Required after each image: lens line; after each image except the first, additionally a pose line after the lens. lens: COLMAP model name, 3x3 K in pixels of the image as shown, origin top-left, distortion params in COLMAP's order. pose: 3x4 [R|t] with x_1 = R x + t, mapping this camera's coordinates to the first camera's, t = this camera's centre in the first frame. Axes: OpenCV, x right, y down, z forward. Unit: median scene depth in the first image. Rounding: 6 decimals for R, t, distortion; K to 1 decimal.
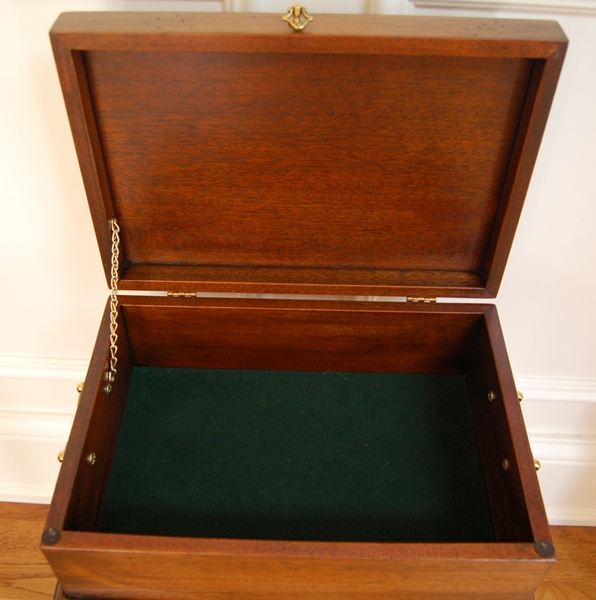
lens RADIAL K [[715.4, 0, 286.2], [0, 715.4, 298.9], [0, 0, 1]] dist [-0.091803, 0.014901]
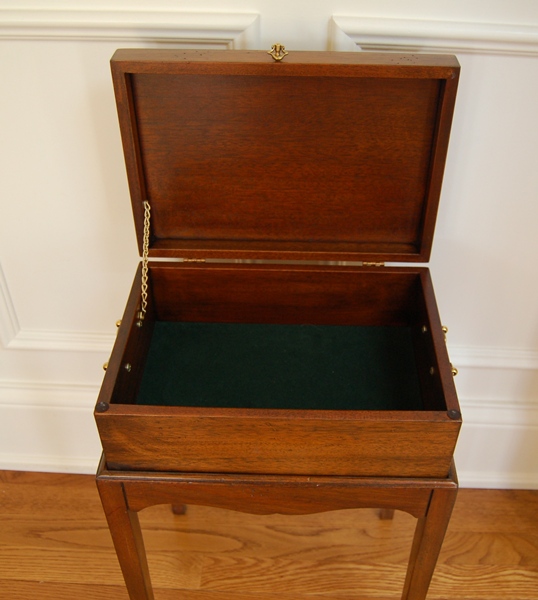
lens RADIAL K [[702.0, 0, 294.9], [0, 702.0, 299.6], [0, 0, 1]] dist [-0.084284, 0.004569]
pose [[0.999838, -0.000683, 0.018000, 0.021339], [0.002364, 0.995615, -0.093510, 0.222537], [-0.017858, 0.093538, 0.995456, -0.354994]]
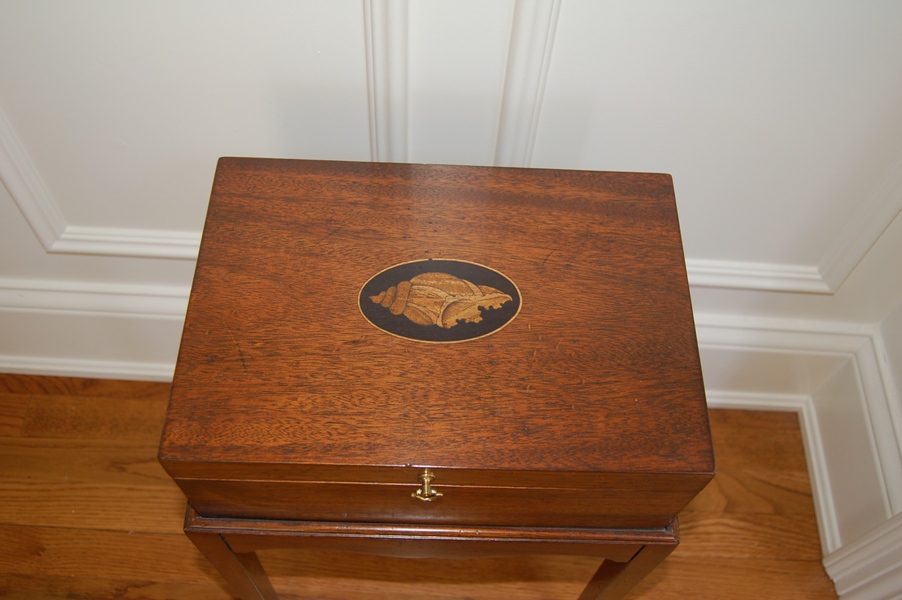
lens RADIAL K [[846.8, 0, 451.0], [0, 846.8, 300.0], [0, 0, 1]] dist [-0.088477, 0.027079]
pose [[0.999311, 0.006525, 0.036540, -0.009453], [-0.015052, 0.971091, 0.238235, -0.141720], [-0.033929, -0.238621, 0.970520, -0.065207]]
